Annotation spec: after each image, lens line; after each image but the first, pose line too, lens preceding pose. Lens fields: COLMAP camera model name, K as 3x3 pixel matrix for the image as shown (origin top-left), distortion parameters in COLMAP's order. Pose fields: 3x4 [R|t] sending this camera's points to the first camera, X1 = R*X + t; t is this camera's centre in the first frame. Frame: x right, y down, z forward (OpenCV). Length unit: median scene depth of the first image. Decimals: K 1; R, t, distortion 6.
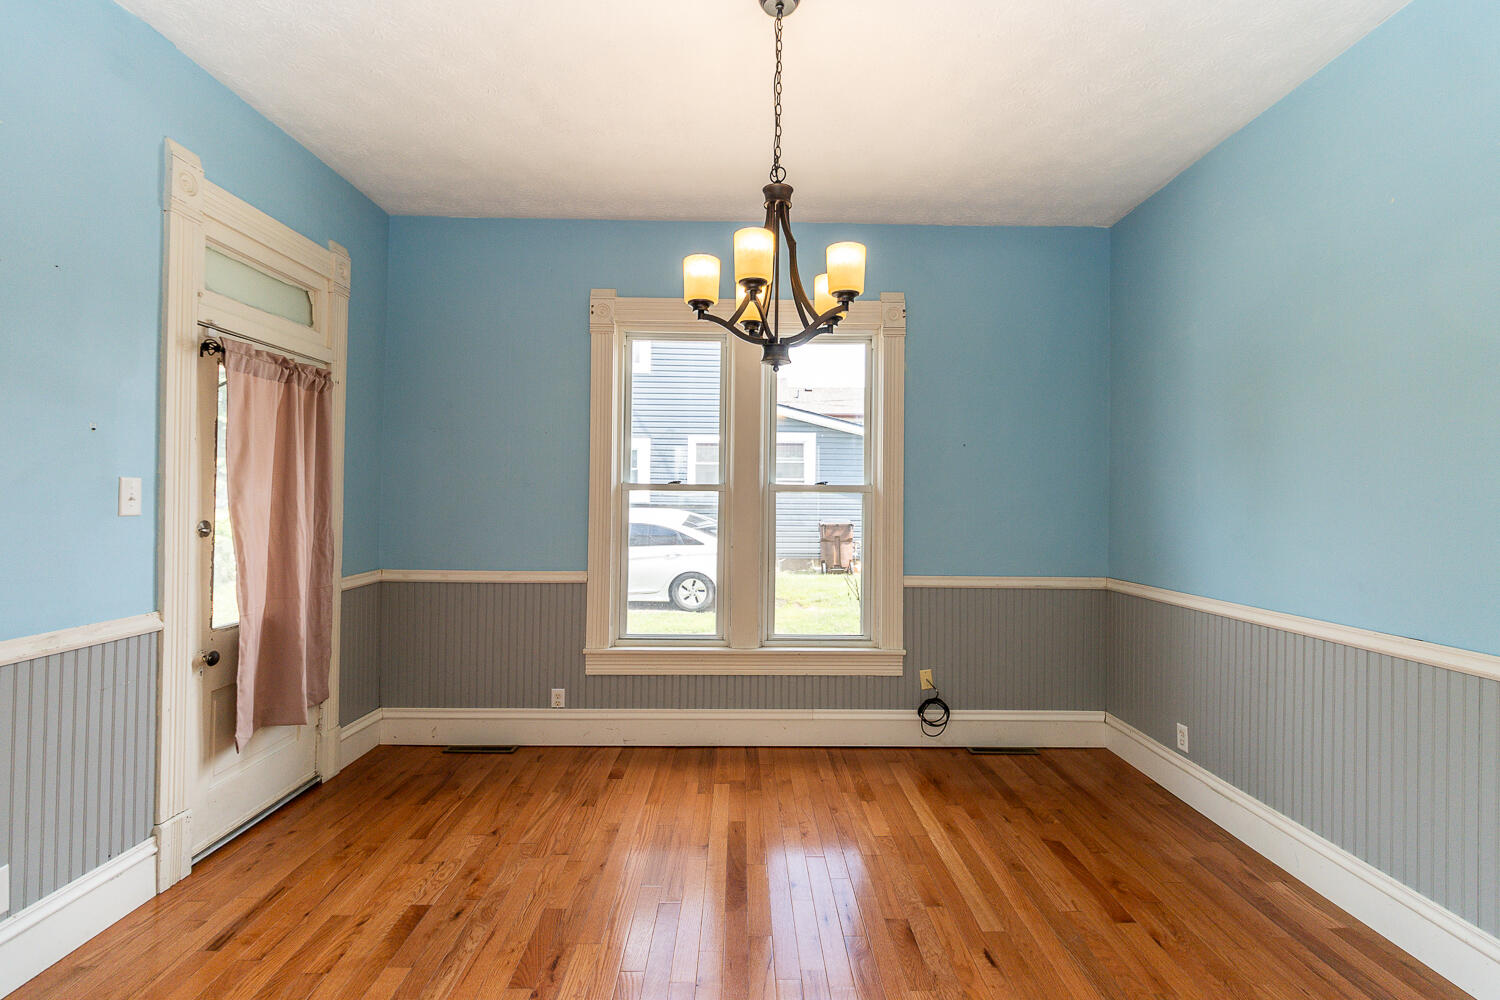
lens RADIAL K [[687.7, 0, 758.8], [0, 687.7, 497.1], [0, 0, 1]] dist [0.000139, 0.000158]
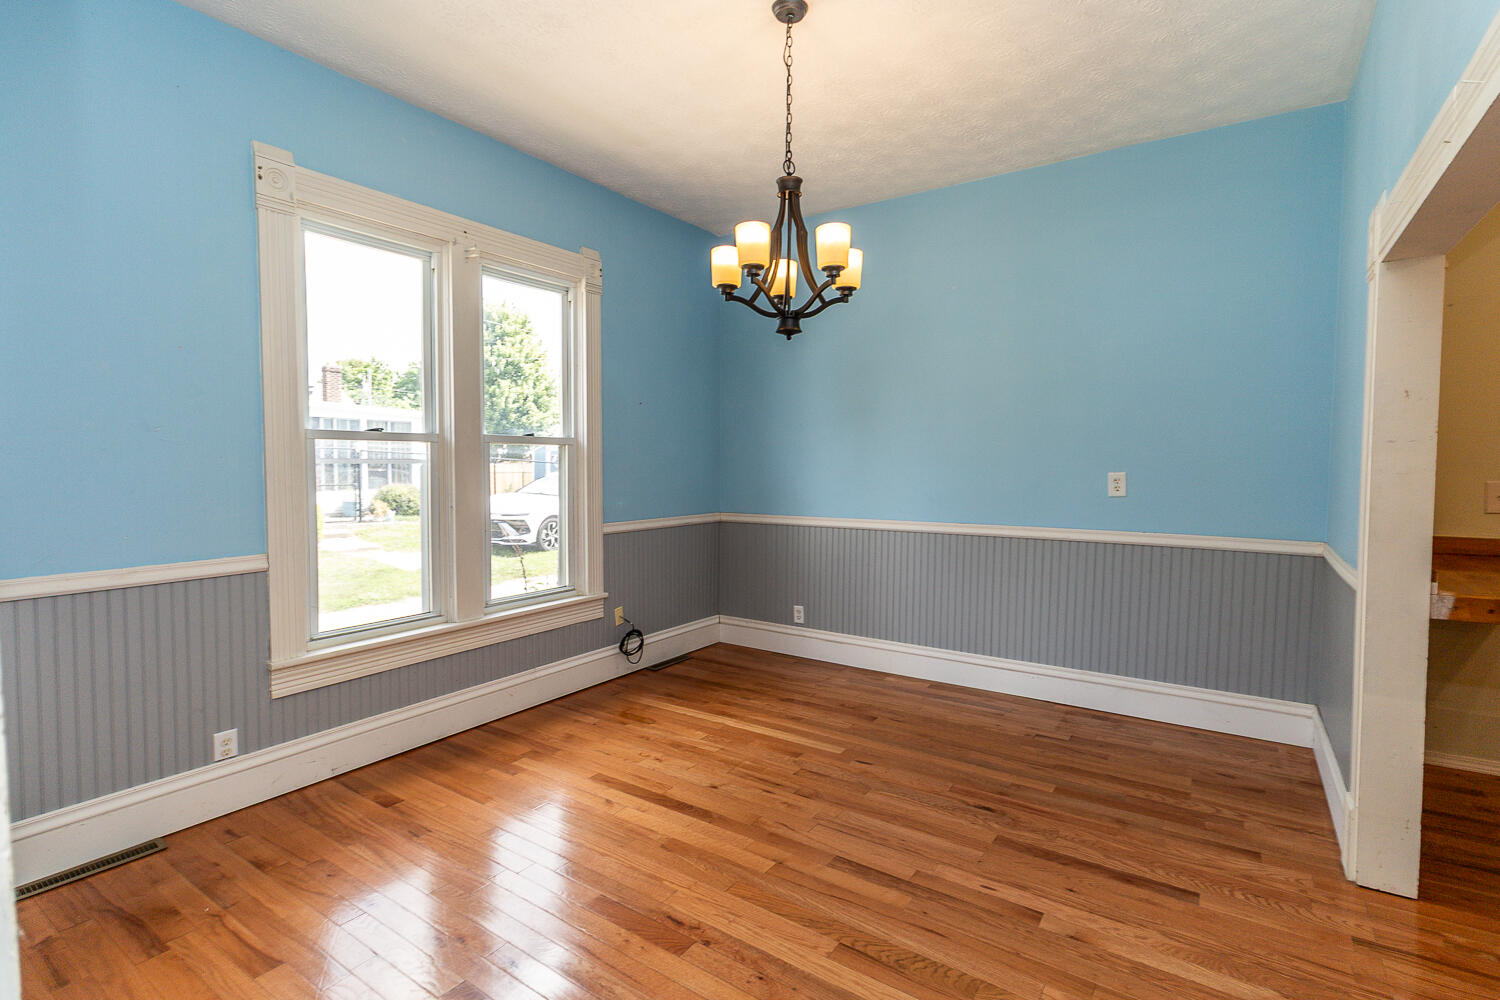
lens RADIAL K [[687.7, 0, 776.6], [0, 687.7, 495.5], [0, 0, 1]] dist [0.000139, 0.000158]
pose [[0.579460, -0.050831, 0.813414, -0.511029], [-0.004693, 0.997828, 0.065698, -0.000168], [-0.814988, -0.041887, 0.577963, 0.173251]]
